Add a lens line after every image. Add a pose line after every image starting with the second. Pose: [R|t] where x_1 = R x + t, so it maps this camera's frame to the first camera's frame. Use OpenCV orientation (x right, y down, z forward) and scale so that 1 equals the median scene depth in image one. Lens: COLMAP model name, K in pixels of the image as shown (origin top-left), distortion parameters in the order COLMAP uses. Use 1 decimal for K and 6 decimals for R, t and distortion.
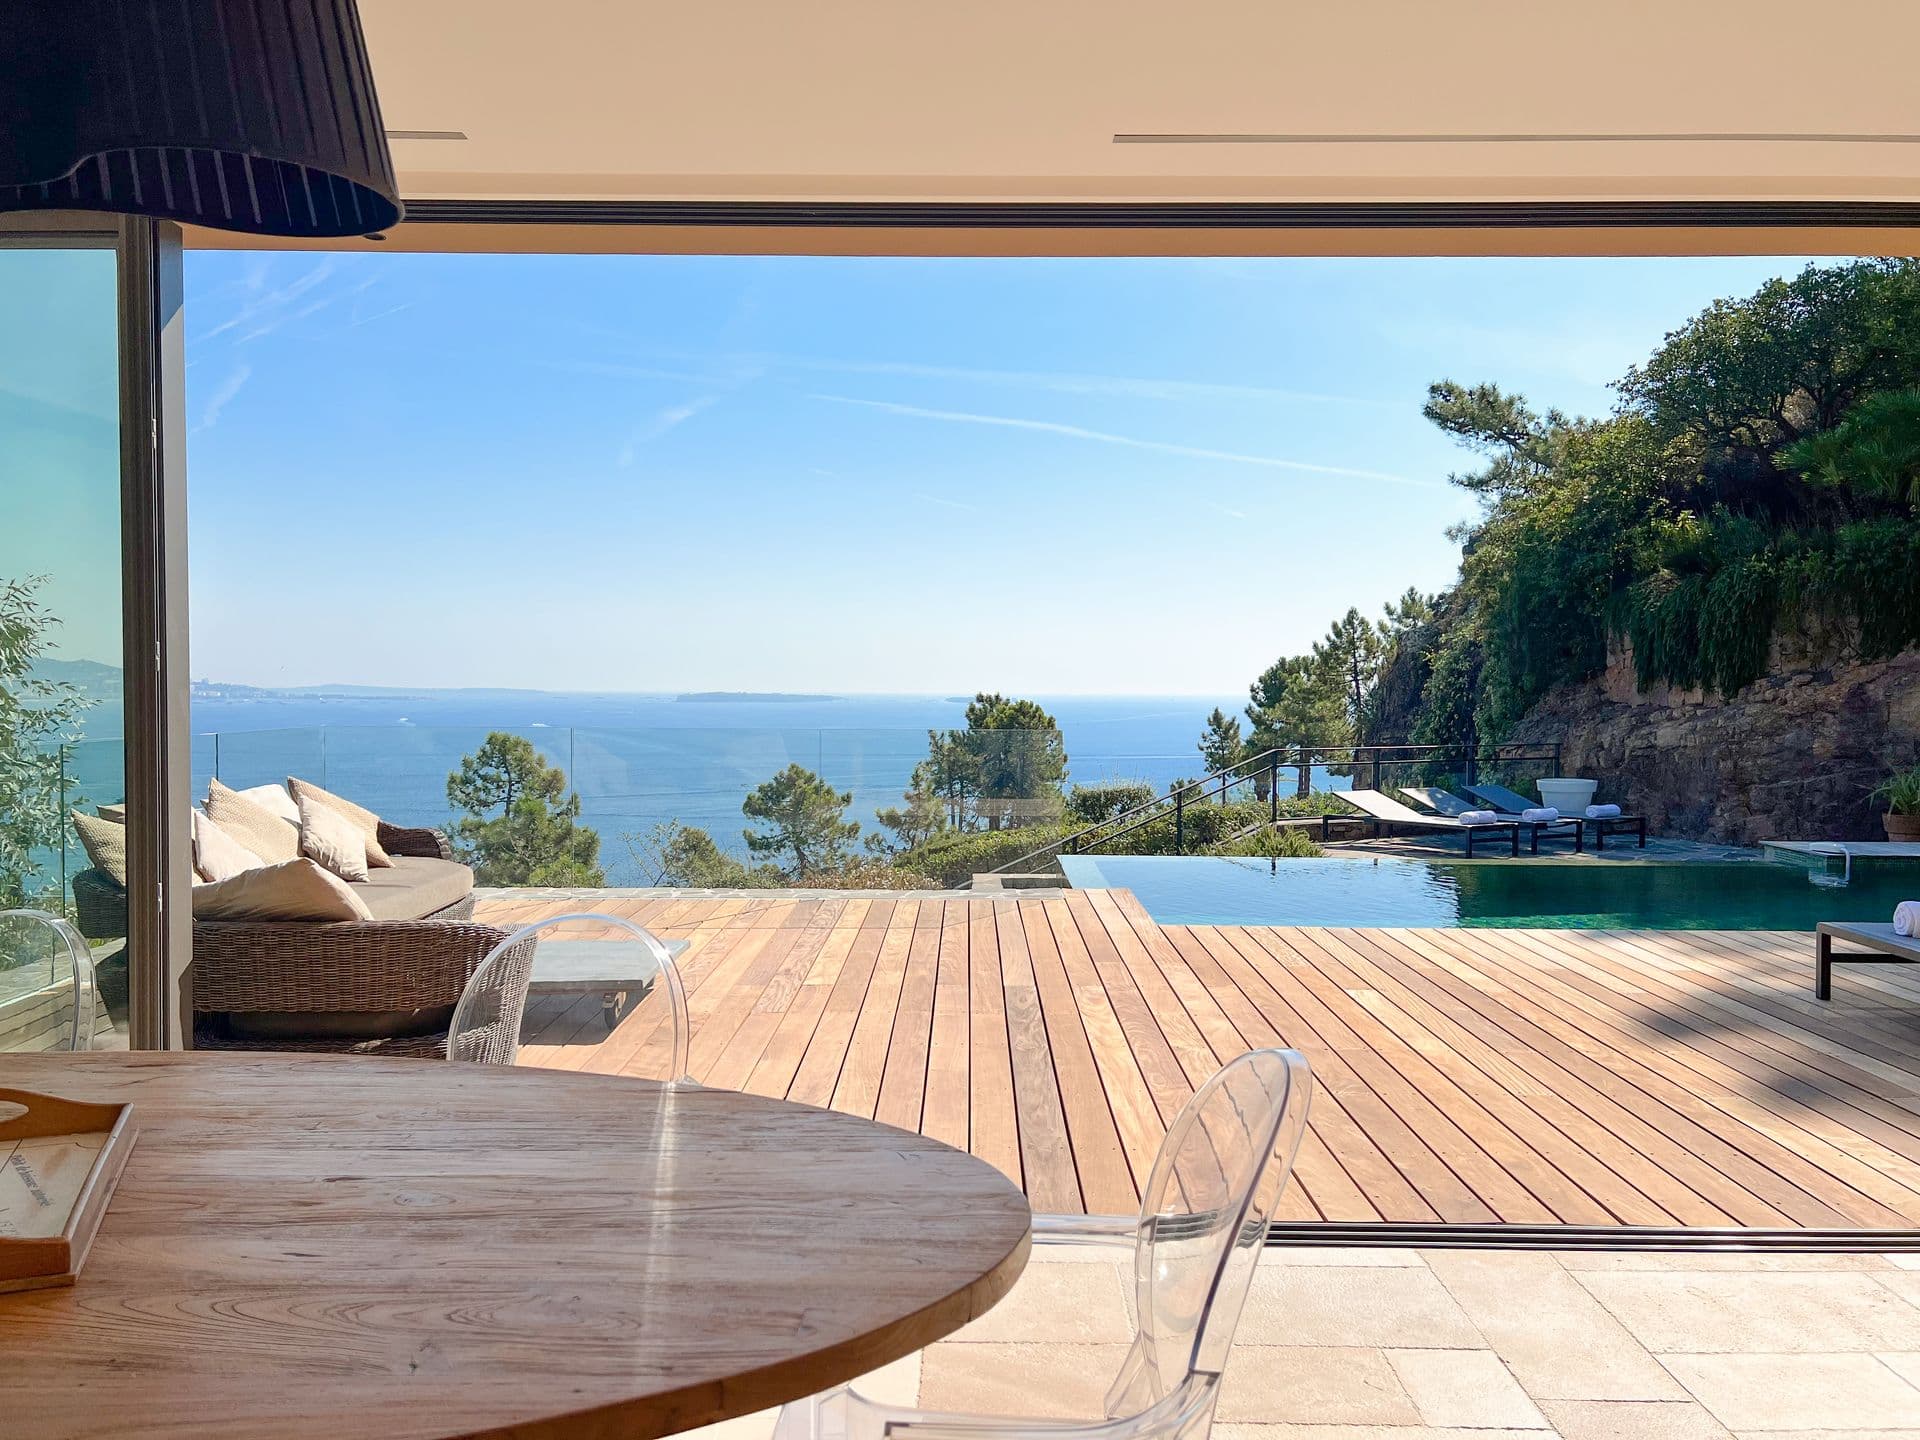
lens RADIAL K [[1455.8, 0, 960.0], [0, 1455.8, 720.0], [0, 0, 1]] dist [0.034665, -0.002568]
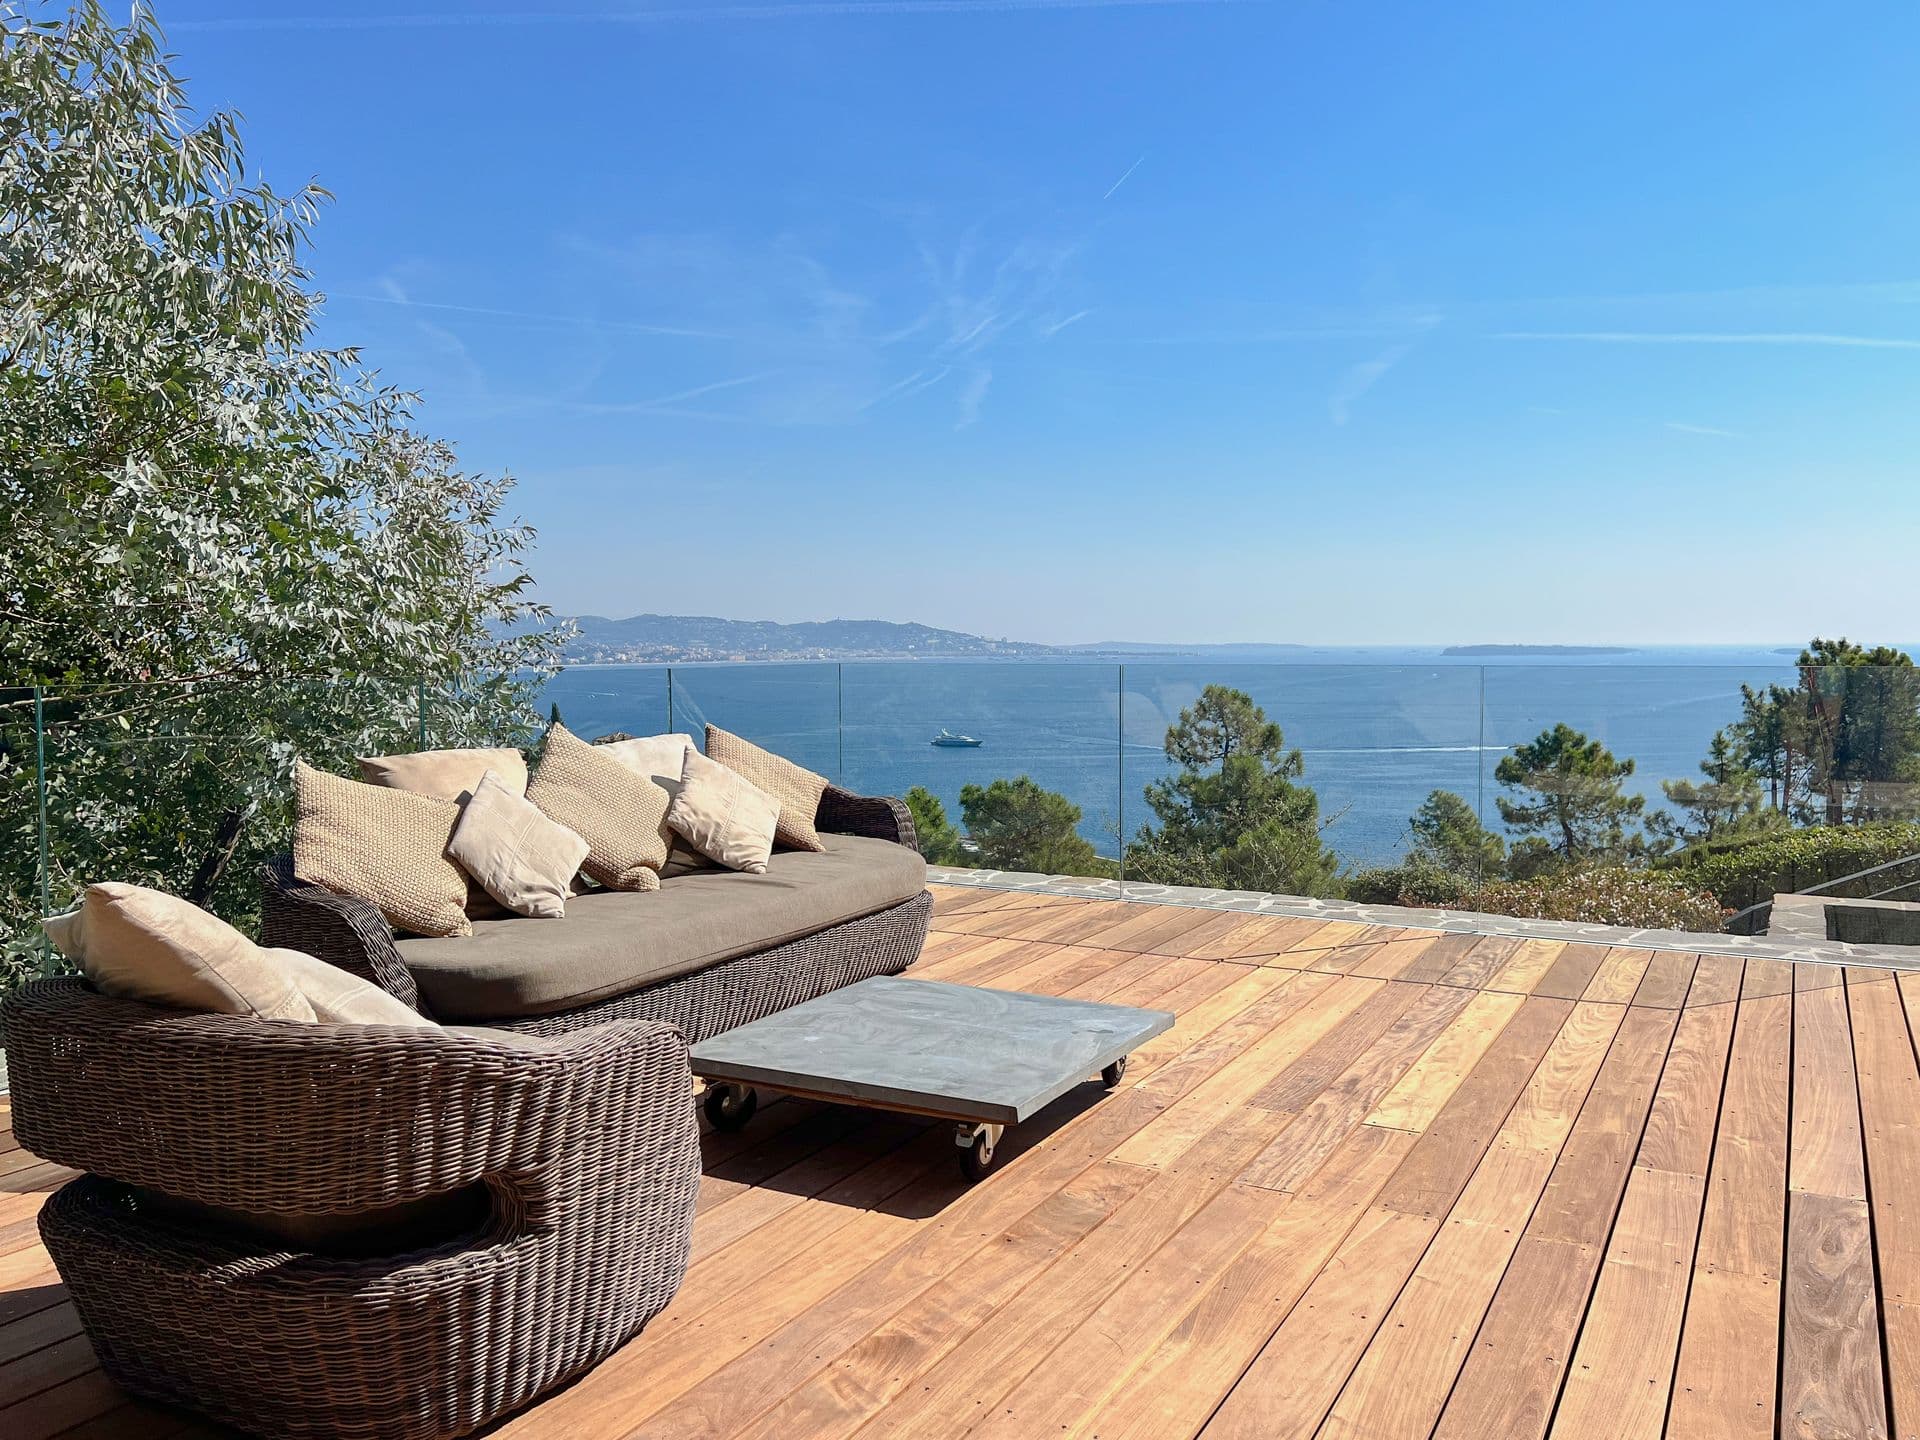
lens RADIAL K [[1485.3, 0, 960.8], [0, 1485.3, 697.1], [0, 0, 1]] dist [0.091236, -0.112488]
pose [[0.875484, 0.008975, -0.483163, 0.005228], [-0.001875, 0.999883, 0.015177, 0.002522], [0.483243, -0.012381, 0.875399, 0.075939]]
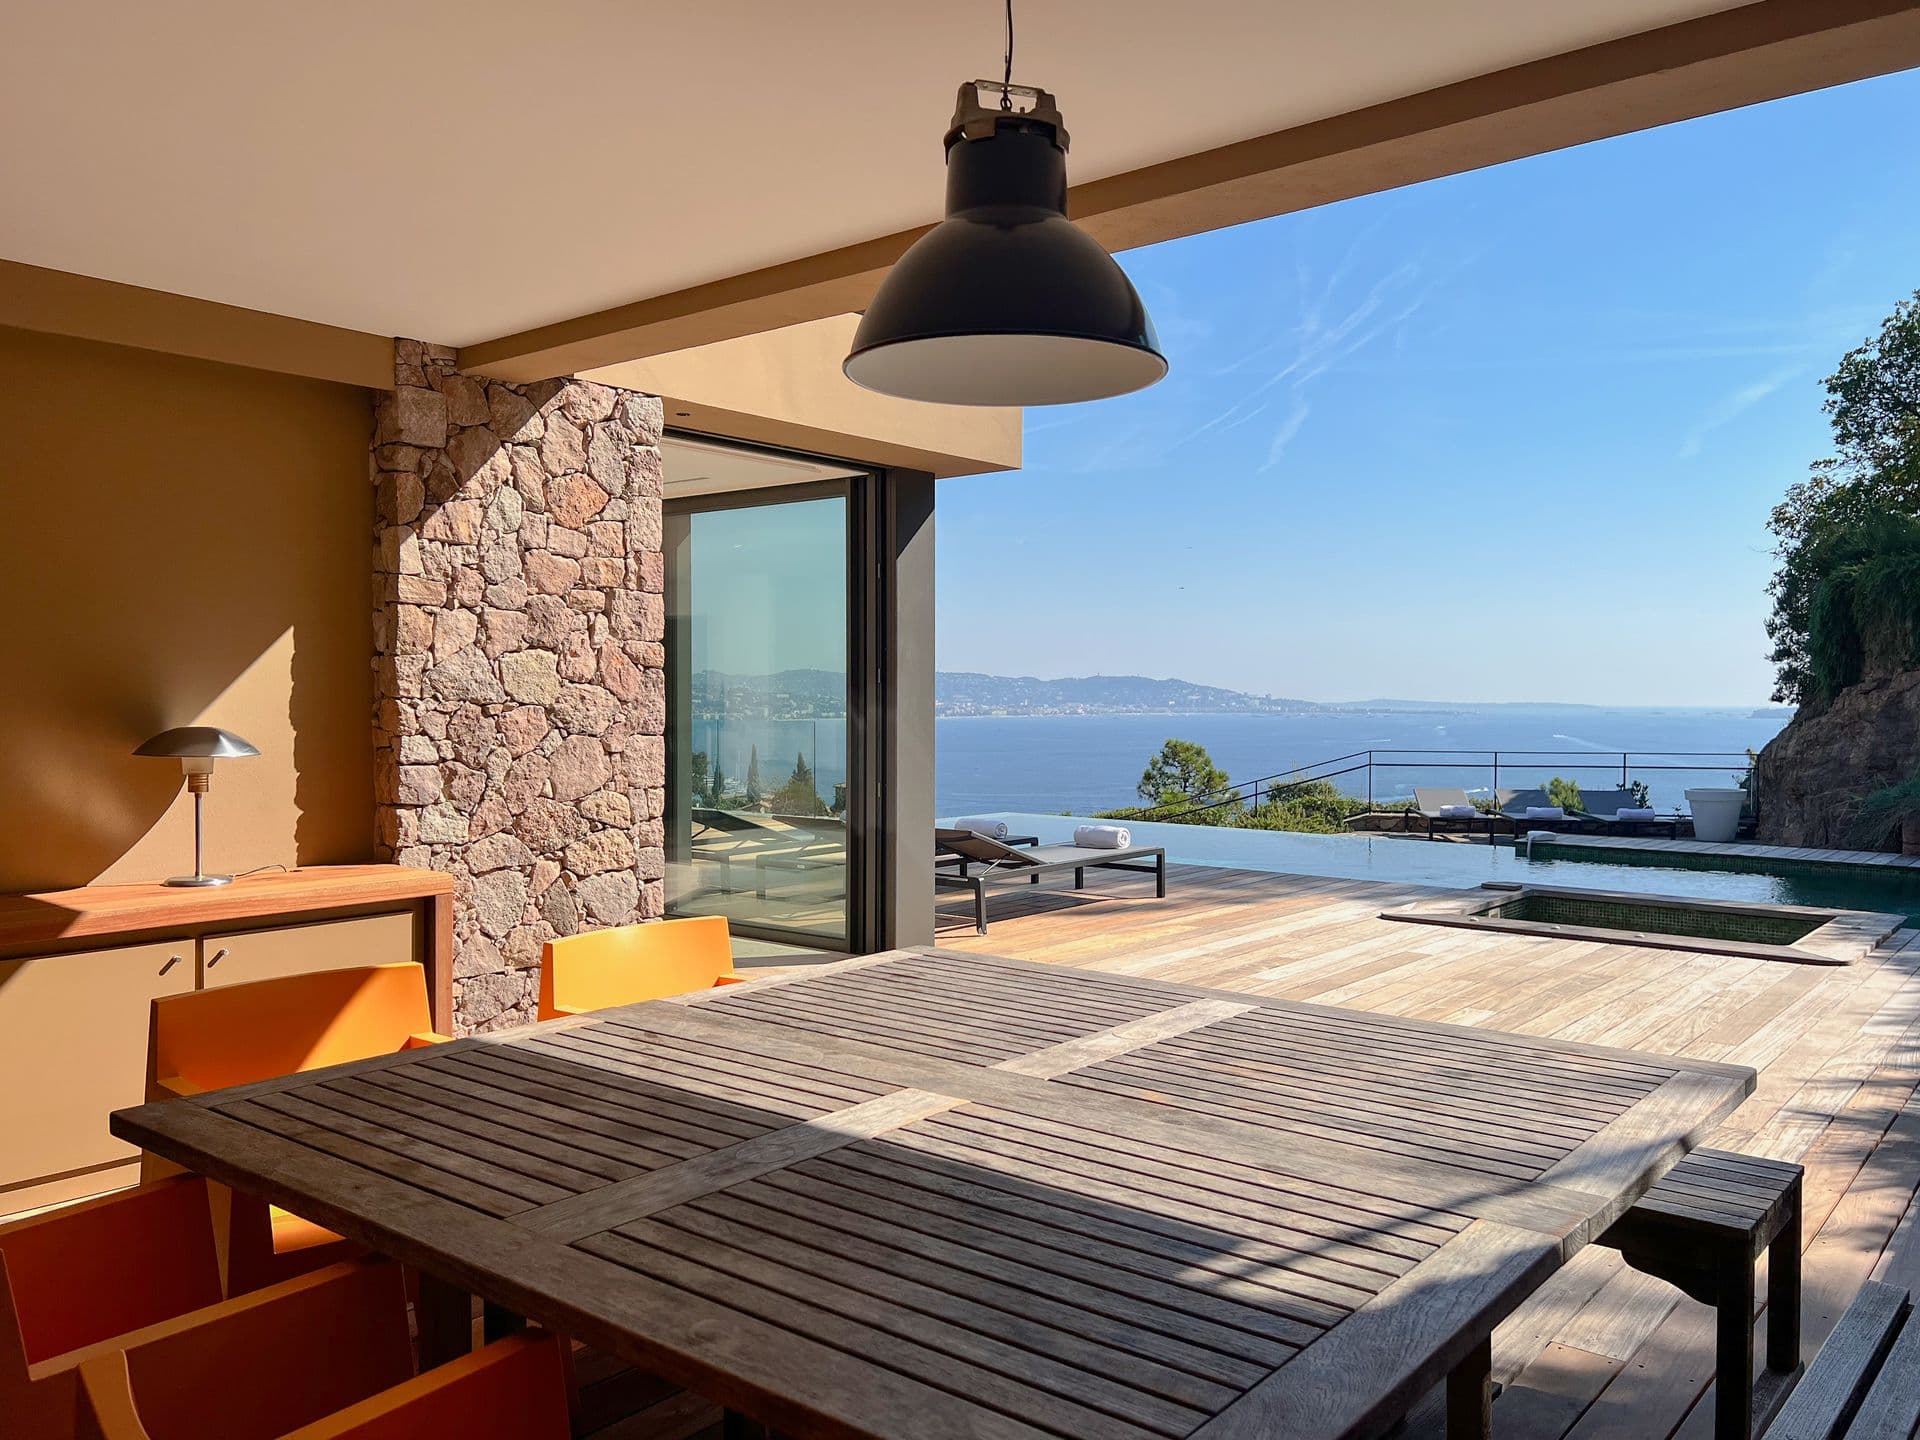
lens RADIAL K [[1484.5, 0, 960.0], [0, 1484.5, 720.0], [0, 0, 1]] dist [-0.002007, -0.002176]
pose [[0.775179, 0.006342, -0.631709, 0.313469], [-0.012684, 0.999904, -0.005526, 0.002939], [0.631614, 0.012296, 0.775186, -0.056223]]
